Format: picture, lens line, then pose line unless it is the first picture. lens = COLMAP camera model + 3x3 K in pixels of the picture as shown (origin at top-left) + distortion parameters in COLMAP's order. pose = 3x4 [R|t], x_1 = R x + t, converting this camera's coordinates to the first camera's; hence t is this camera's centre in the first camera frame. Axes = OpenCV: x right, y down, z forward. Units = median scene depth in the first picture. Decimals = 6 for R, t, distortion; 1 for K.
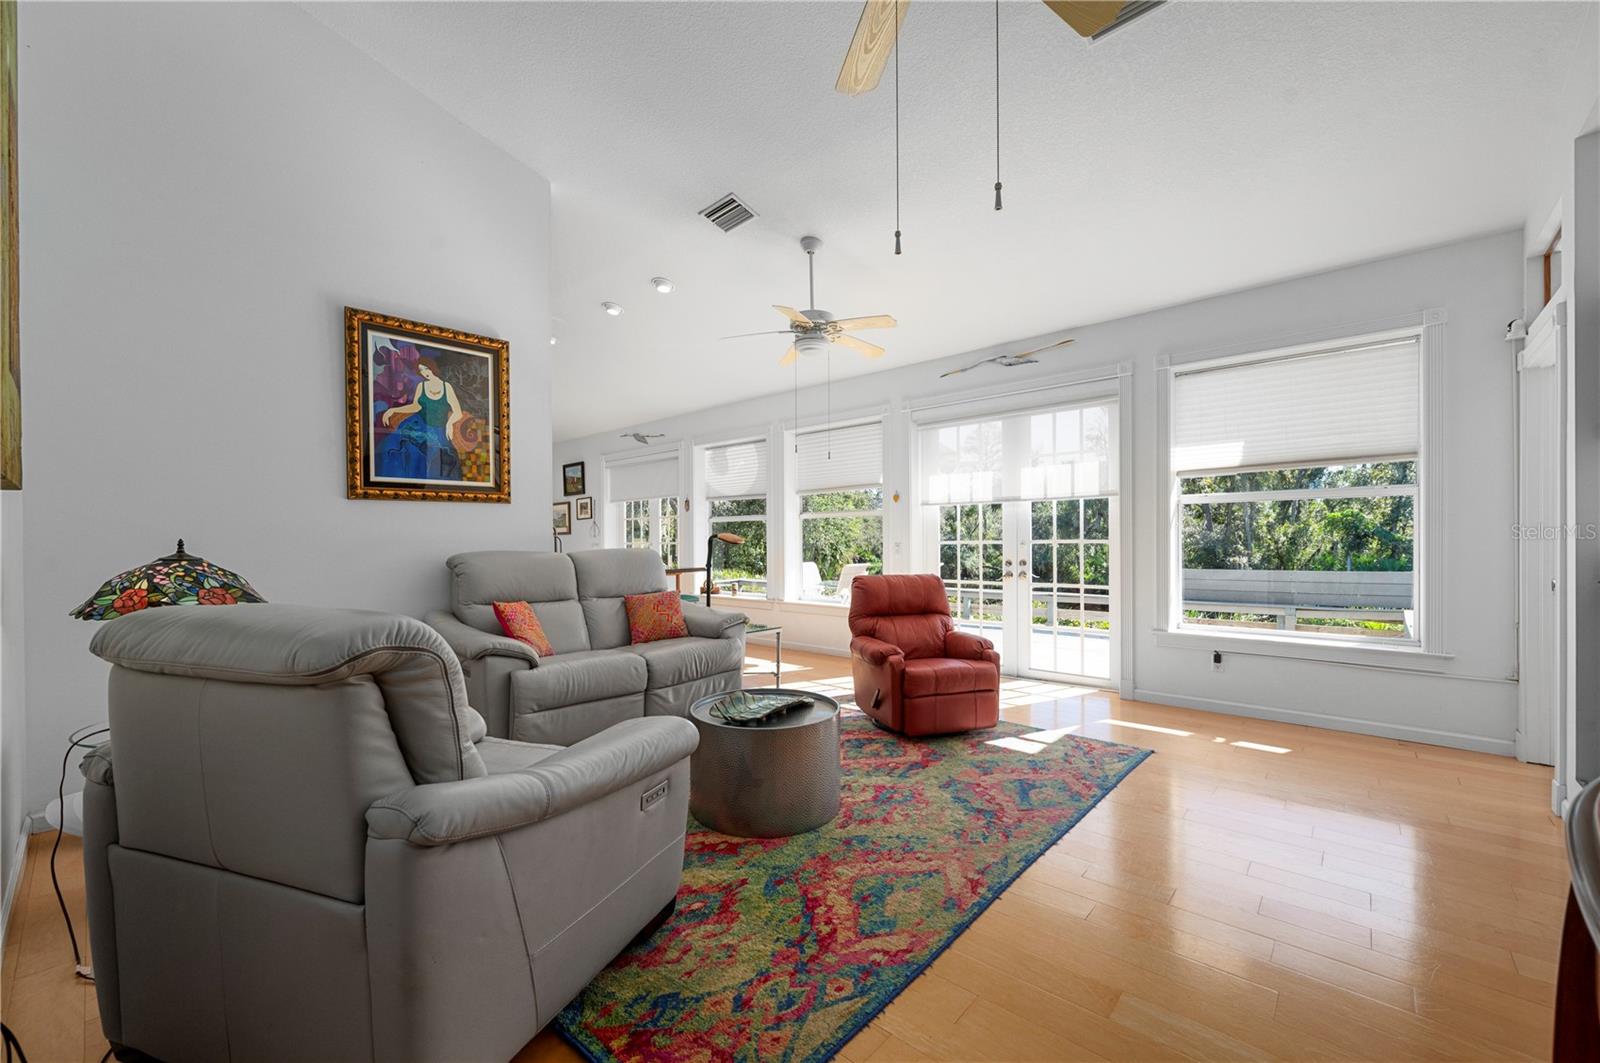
lens RADIAL K [[637.1, 0, 809.4], [0, 637.1, 541.2], [0, 0, 1]] dist [0.000980, 0.000502]
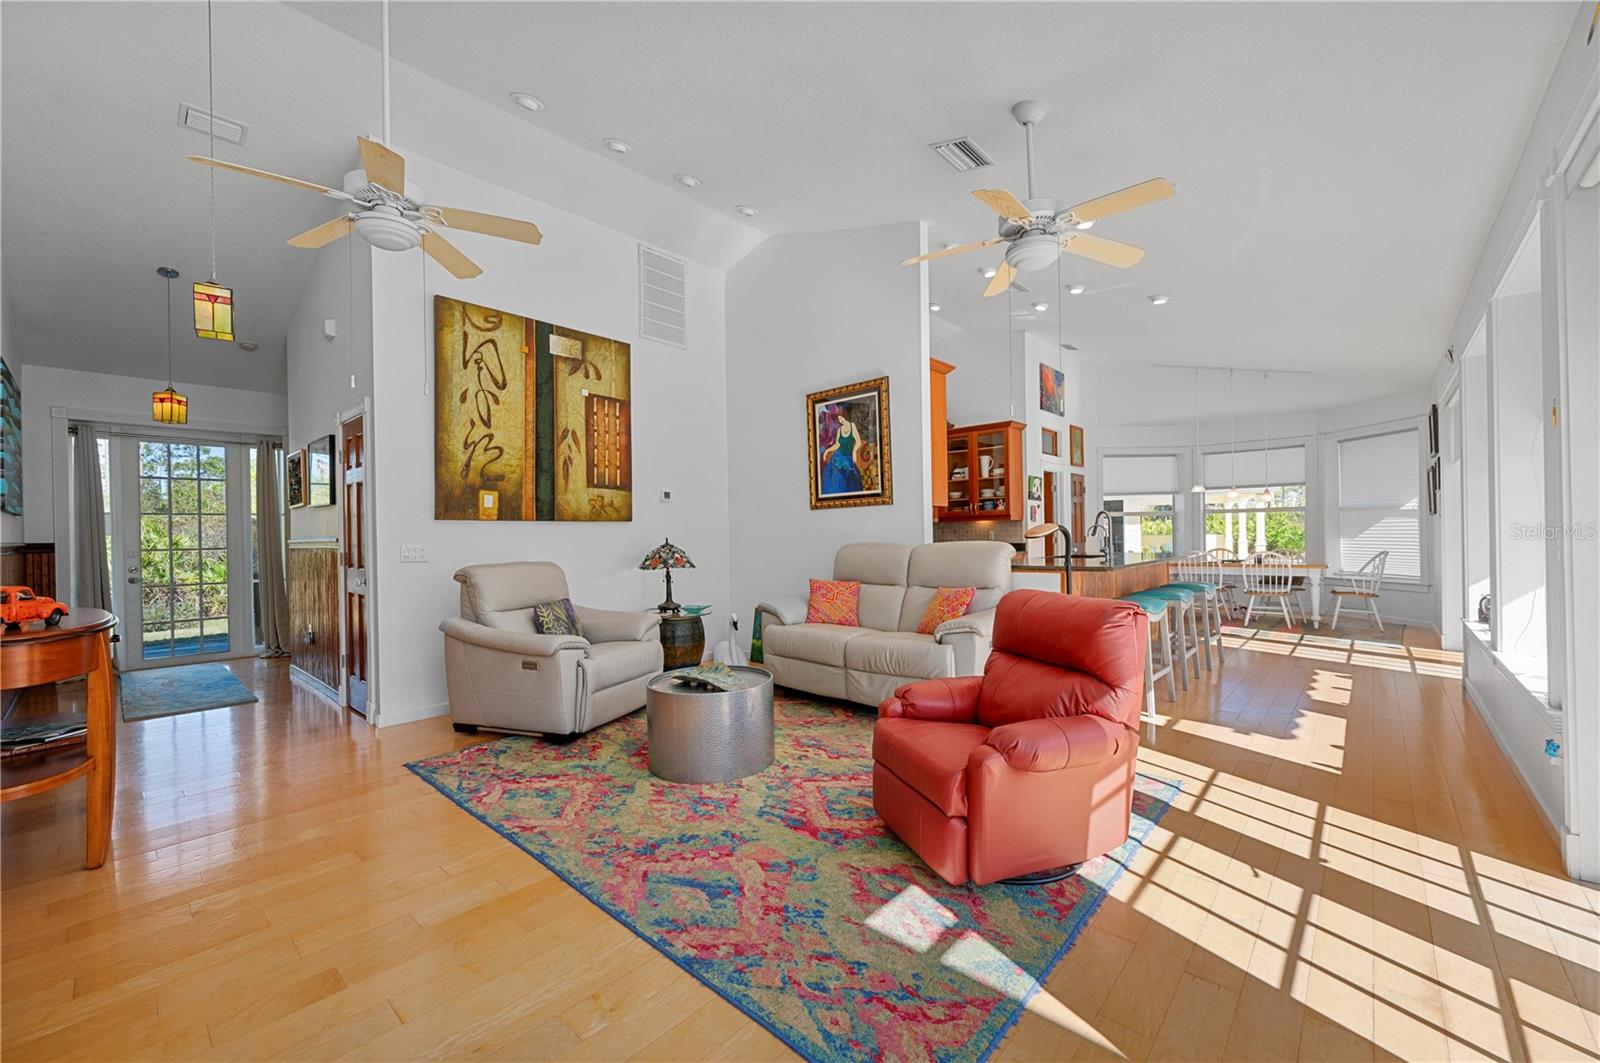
lens RADIAL K [[637.1, 0, 790.9], [0, 637.1, 536.7], [0, 0, 1]] dist [0.000980, 0.000502]
pose [[-0.023222, 0.007673, -0.999701, 0.907930], [0.017430, 0.999822, 0.007269, -0.010114], [0.999578, -0.017256, -0.023351, 0.961143]]
